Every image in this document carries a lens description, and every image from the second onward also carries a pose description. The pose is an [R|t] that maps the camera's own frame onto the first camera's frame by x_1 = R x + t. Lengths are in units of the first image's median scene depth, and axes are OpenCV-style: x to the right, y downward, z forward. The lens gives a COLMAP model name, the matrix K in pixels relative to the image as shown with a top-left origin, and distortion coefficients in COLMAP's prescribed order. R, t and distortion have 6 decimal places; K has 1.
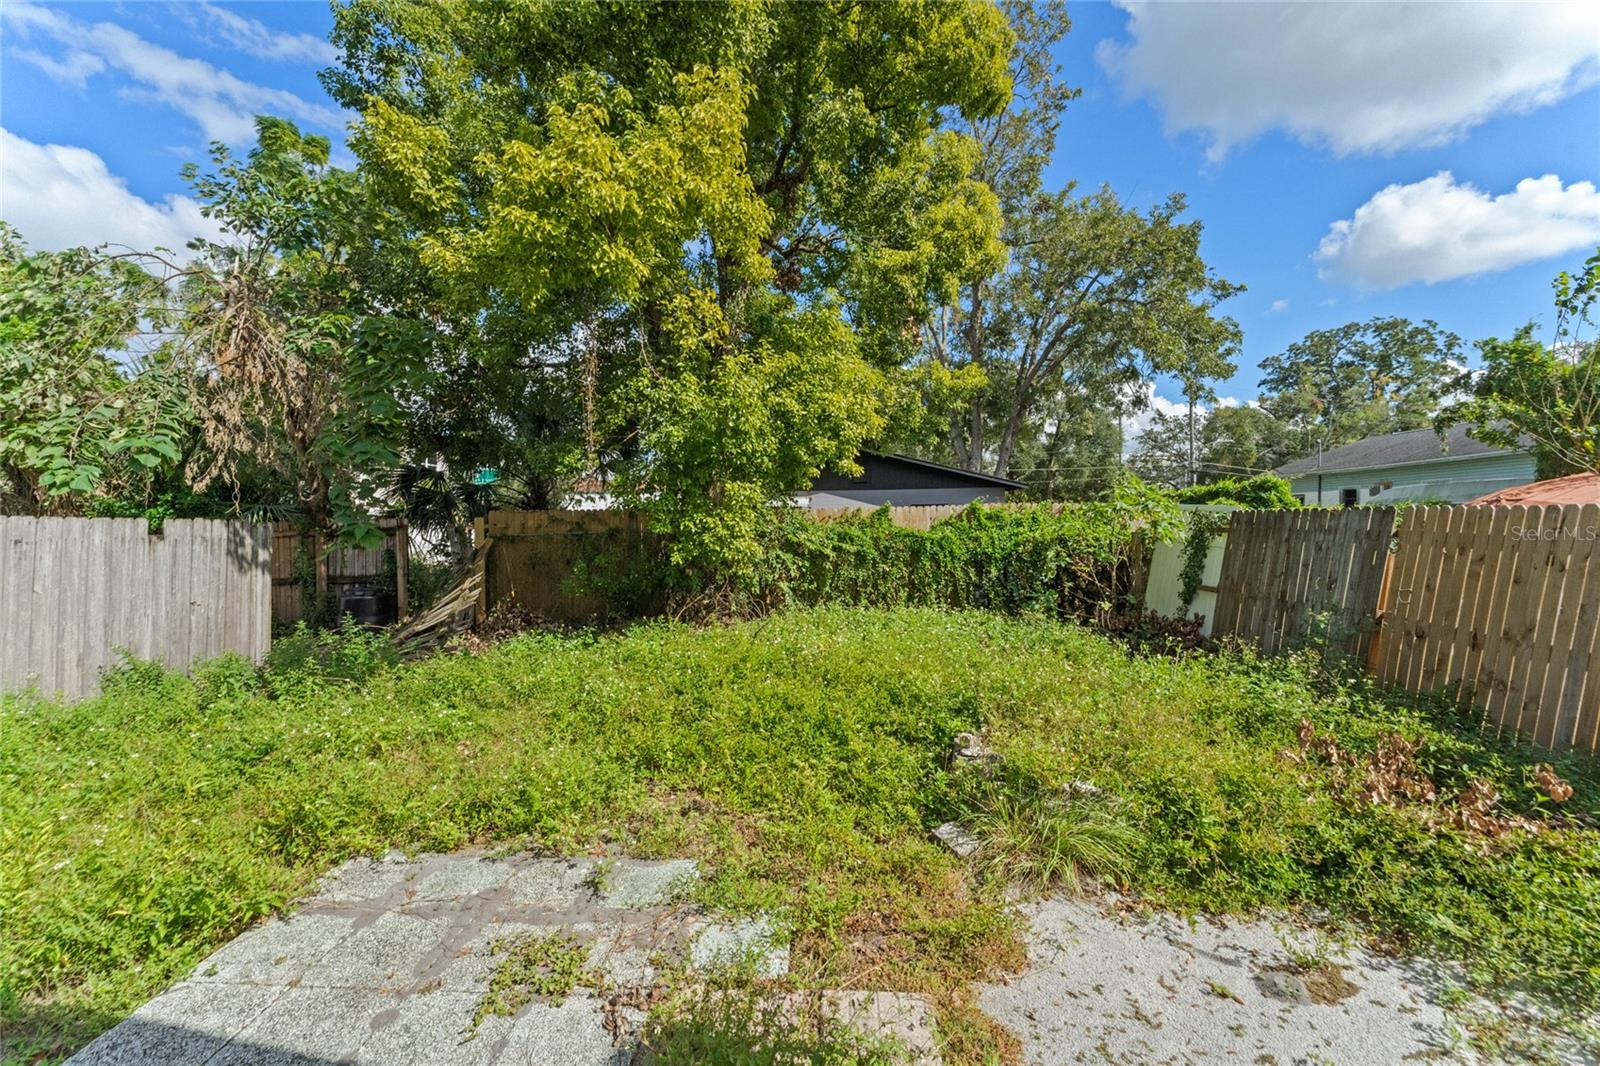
lens RADIAL K [[663.1, 0, 803.1], [0, 663.1, 526.3], [0, 0, 1]] dist [0.004773, -0.000266]
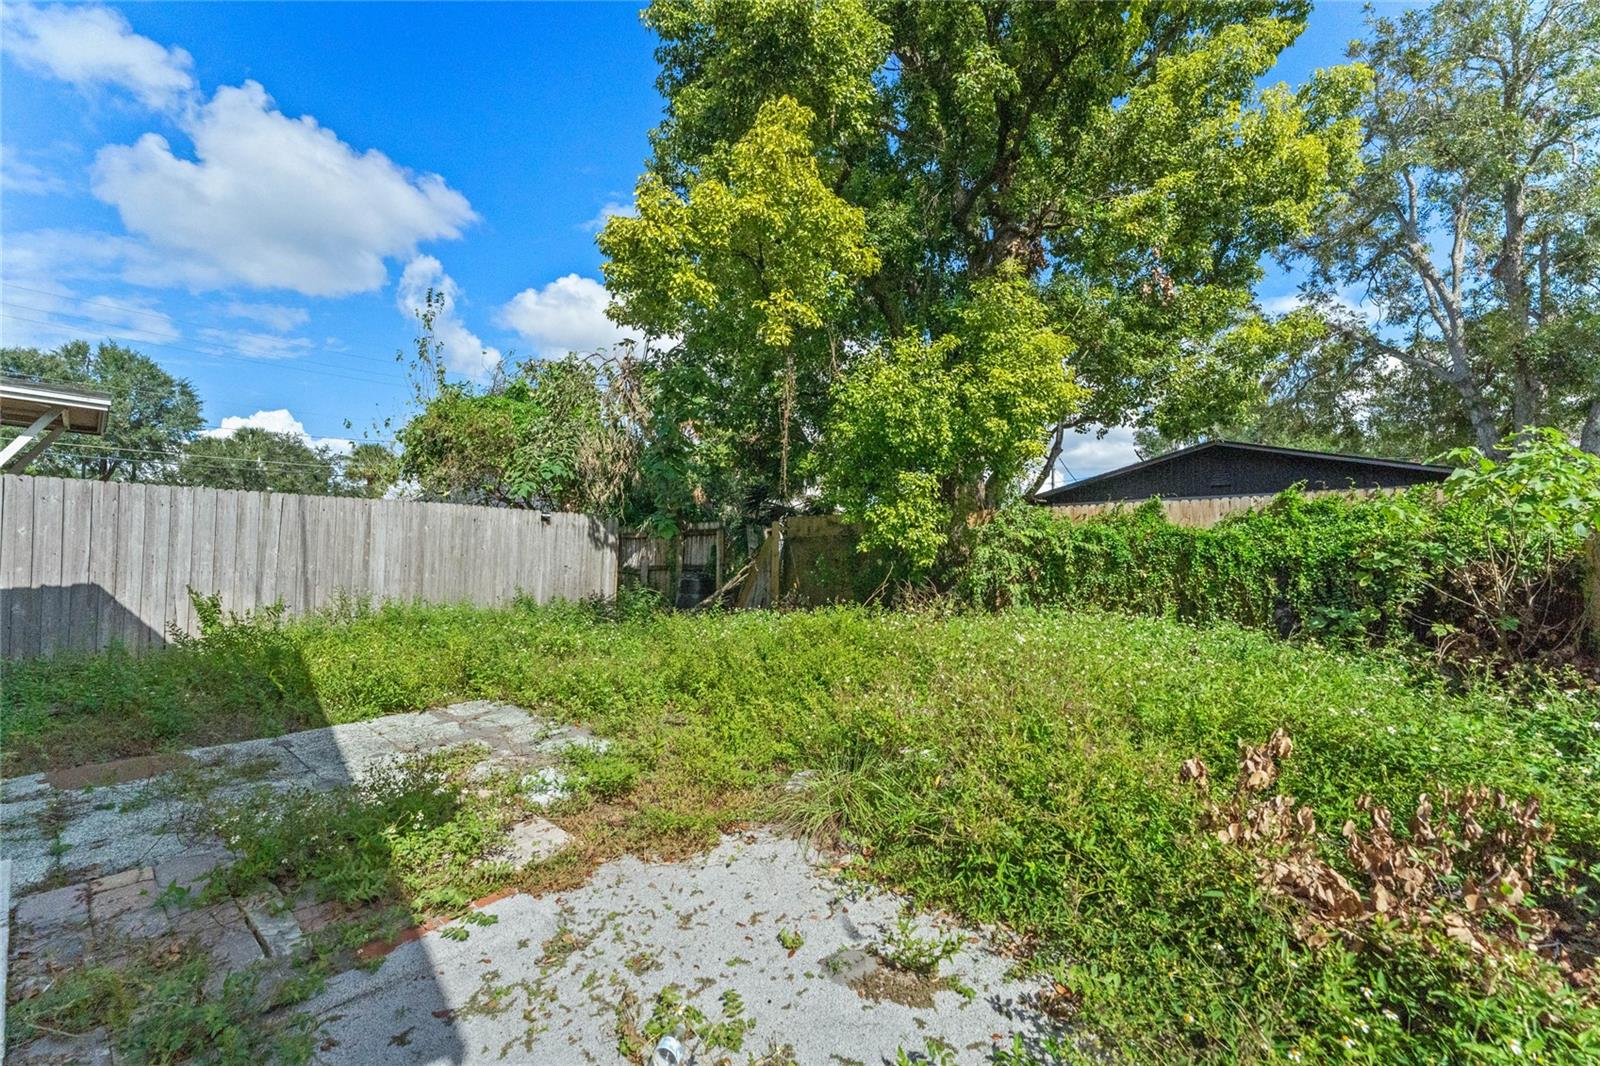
lens RADIAL K [[663.1, 0, 802.2], [0, 663.1, 537.6], [0, 0, 1]] dist [0.004773, -0.000266]
pose [[0.776604, -0.001995, -0.629986, 0.319240], [-0.024423, 0.999148, -0.033272, 0.056448], [0.629516, 0.041225, 0.775893, 0.088612]]
